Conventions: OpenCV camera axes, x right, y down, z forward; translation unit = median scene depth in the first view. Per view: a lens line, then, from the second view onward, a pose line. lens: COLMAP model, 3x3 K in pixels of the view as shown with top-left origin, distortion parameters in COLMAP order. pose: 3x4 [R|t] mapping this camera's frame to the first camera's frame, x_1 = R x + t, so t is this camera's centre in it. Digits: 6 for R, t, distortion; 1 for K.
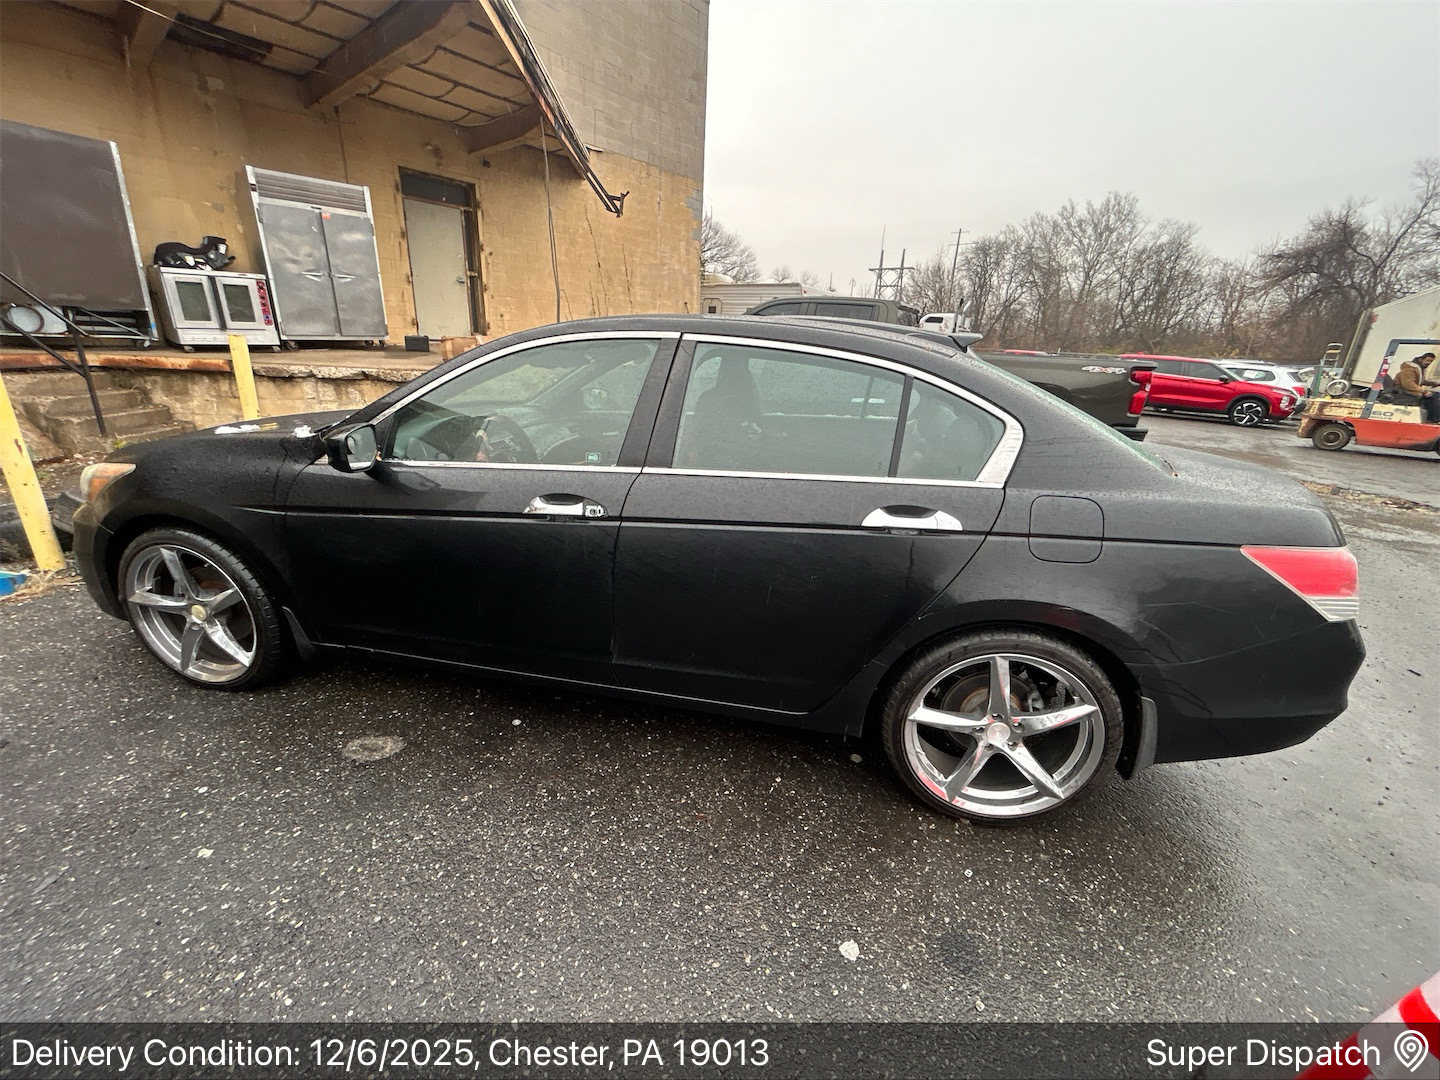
lens RADIAL K [[579.7, 0, 716.7], [0, 579.7, 542.2], [0, 0, 1]] dist [-0.001604, 0.000752]
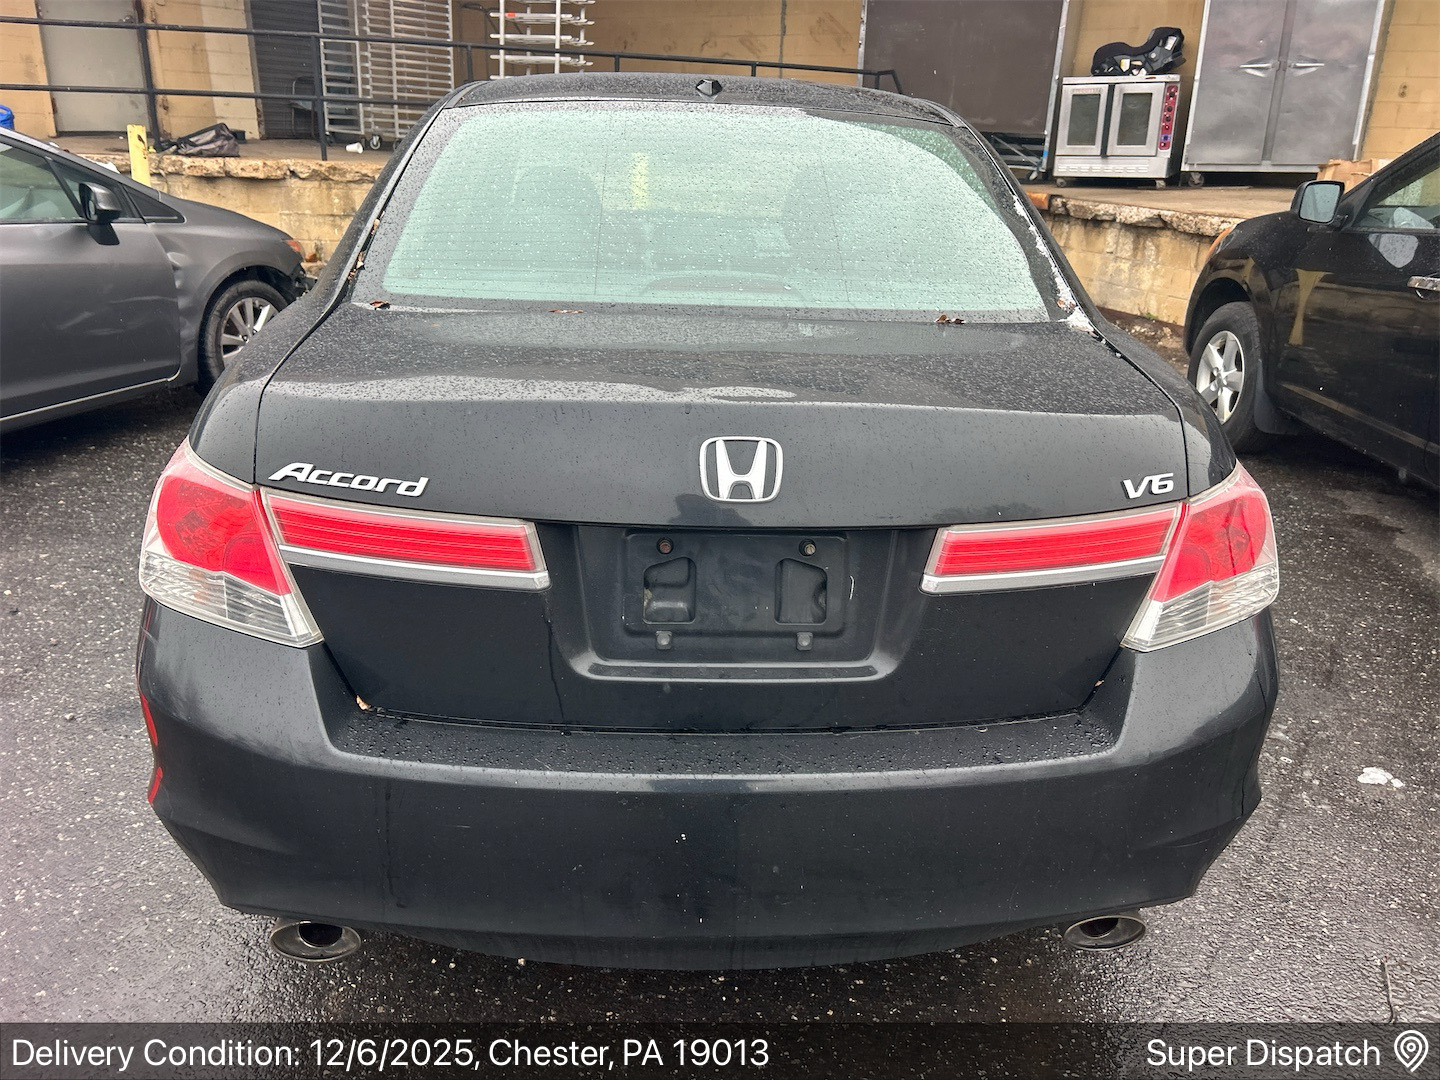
lens RADIAL K [[1063.9, 0, 720.0], [0, 1063.9, 540.0], [0, 0, 1]] dist [0.080734, -0.091024]
pose [[0.239105, 0.308196, -0.920785, 0.457486], [-0.337206, 0.915627, 0.218905, -0.058729], [0.910561, 0.258153, 0.322856, 0.247146]]
